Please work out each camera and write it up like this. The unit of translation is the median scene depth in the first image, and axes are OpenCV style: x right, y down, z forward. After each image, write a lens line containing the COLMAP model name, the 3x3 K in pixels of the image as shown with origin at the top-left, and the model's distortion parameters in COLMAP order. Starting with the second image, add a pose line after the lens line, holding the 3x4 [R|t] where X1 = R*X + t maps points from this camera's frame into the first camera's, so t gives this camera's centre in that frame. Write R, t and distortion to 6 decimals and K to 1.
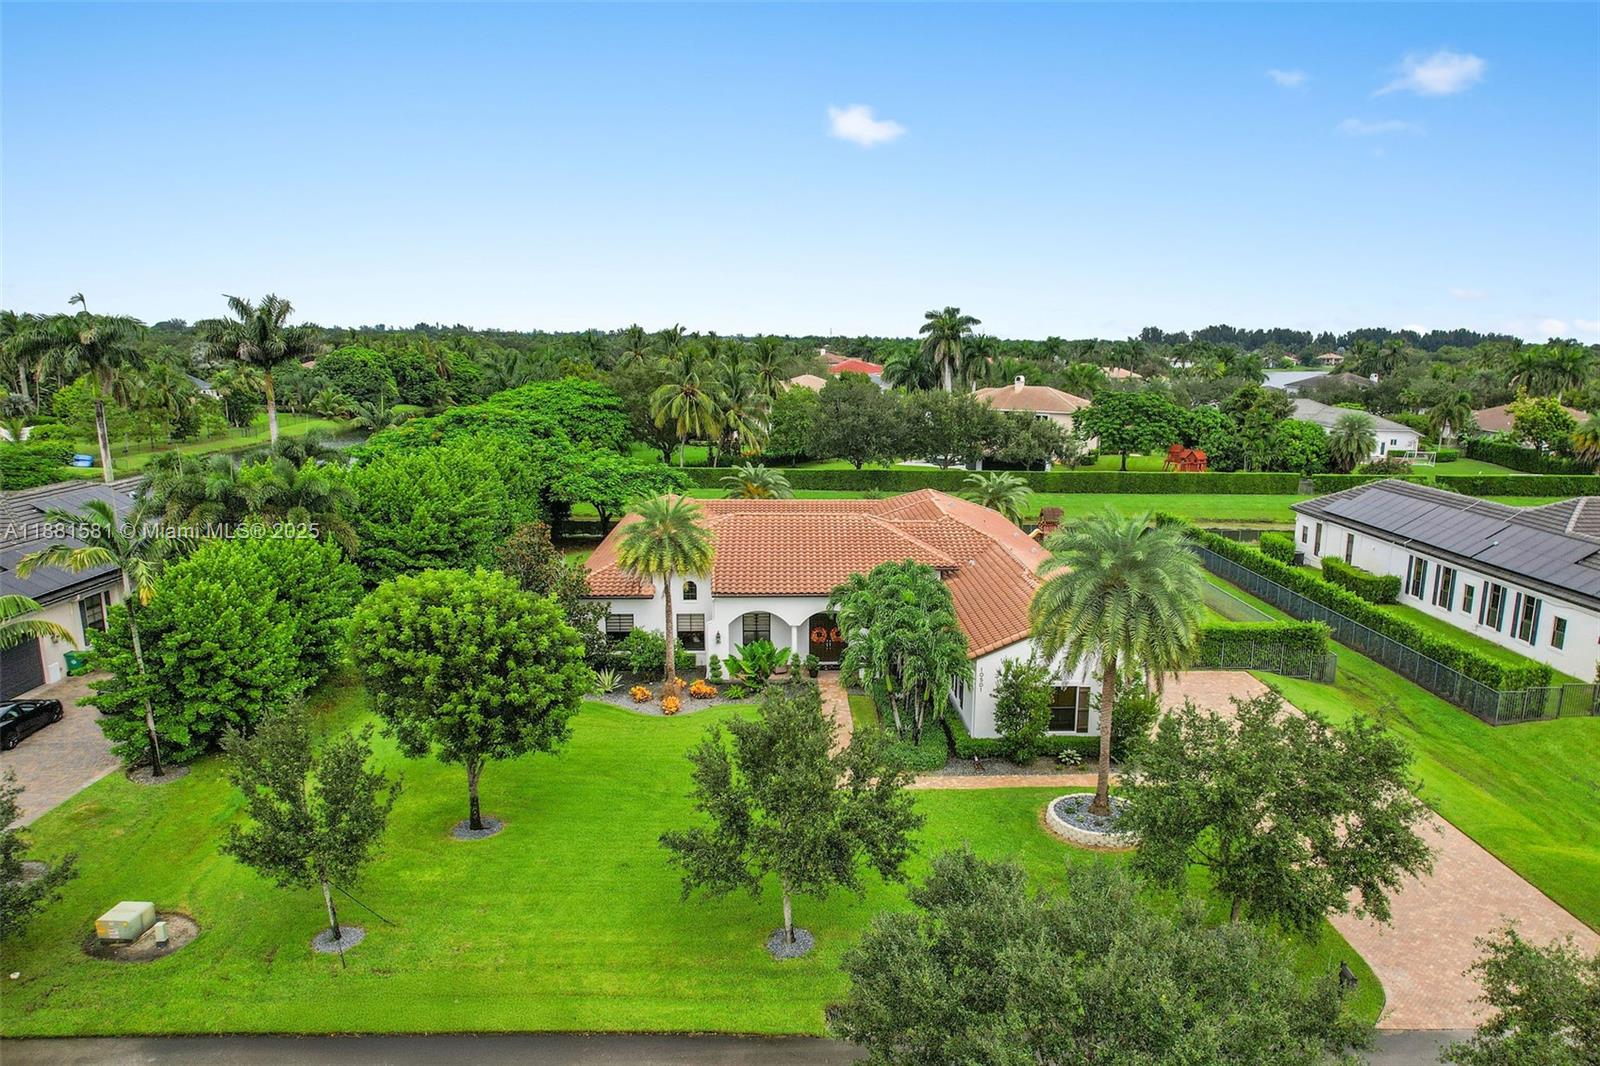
lens RADIAL K [[1059.4, 0, 869.2], [0, 1059.4, 578.9], [0, 0, 1]] dist [0.001984, -0.002228]
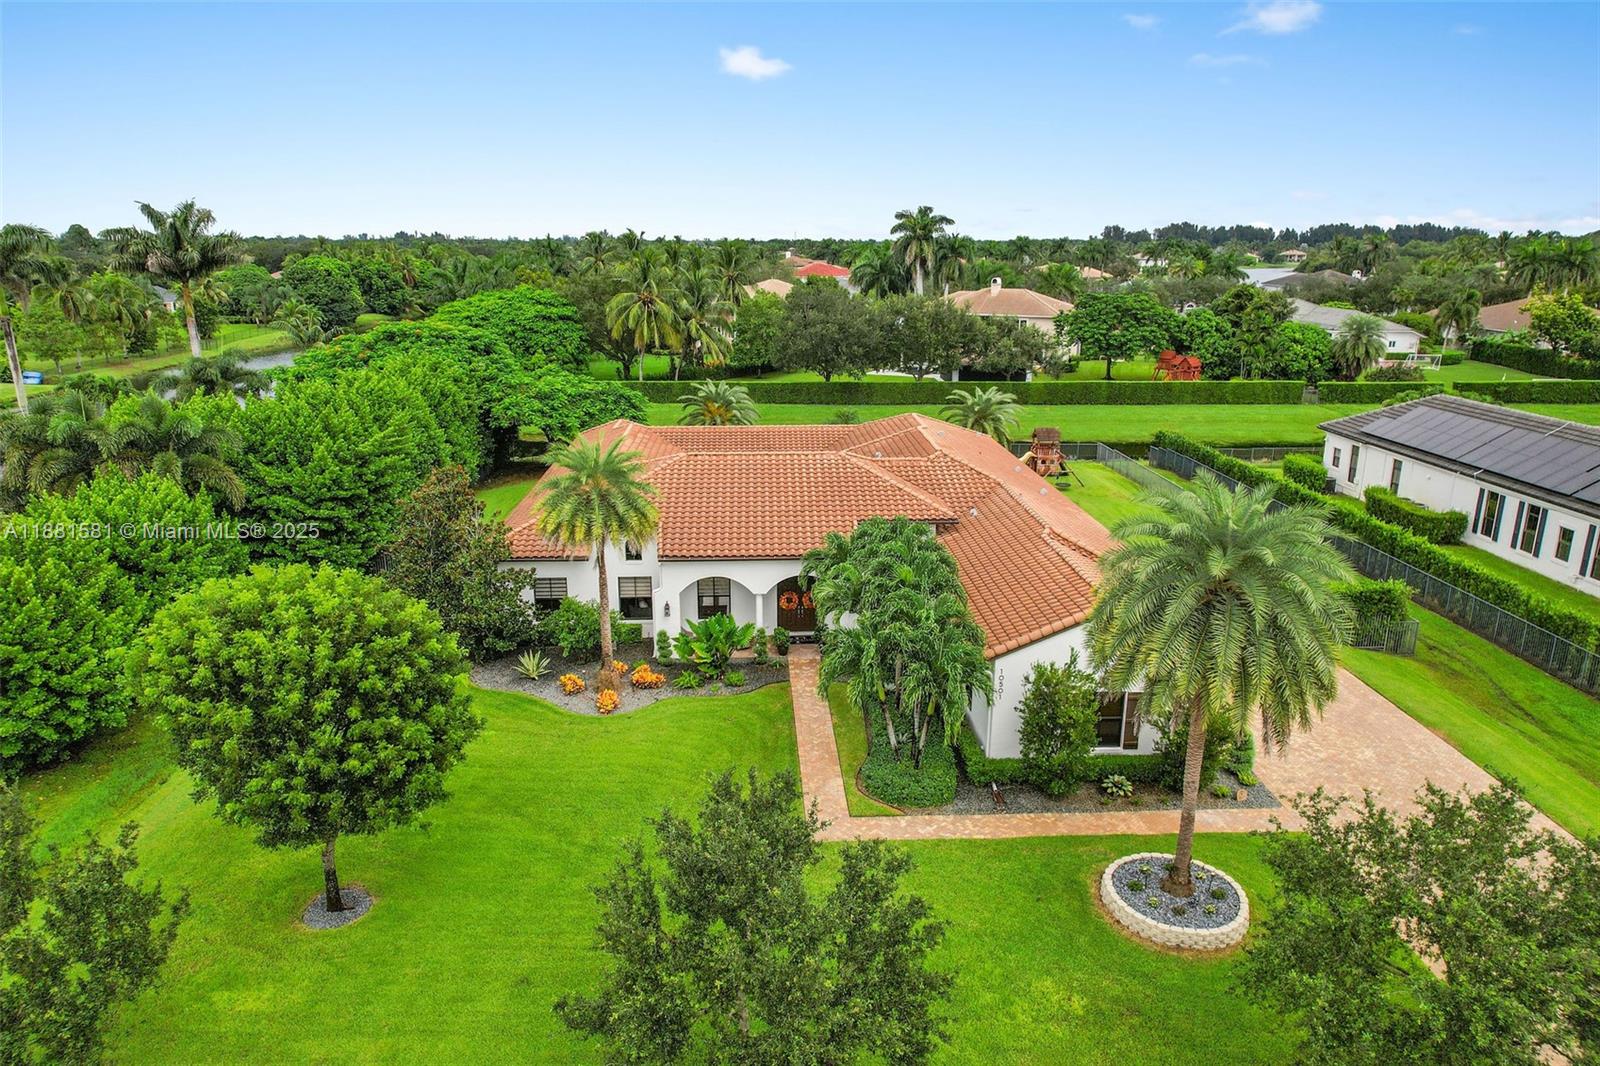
lens RADIAL K [[1025.2, 0, 800.0], [0, 1025.2, 533.0], [0, 0, 1]] dist [-0.000596, 0.005940]
pose [[0.999431, -0.004058, -0.033474, -0.007624], [0.005865, 0.998520, 0.054065, -0.028585], [0.033206, -0.054230, 0.997976, 0.131045]]
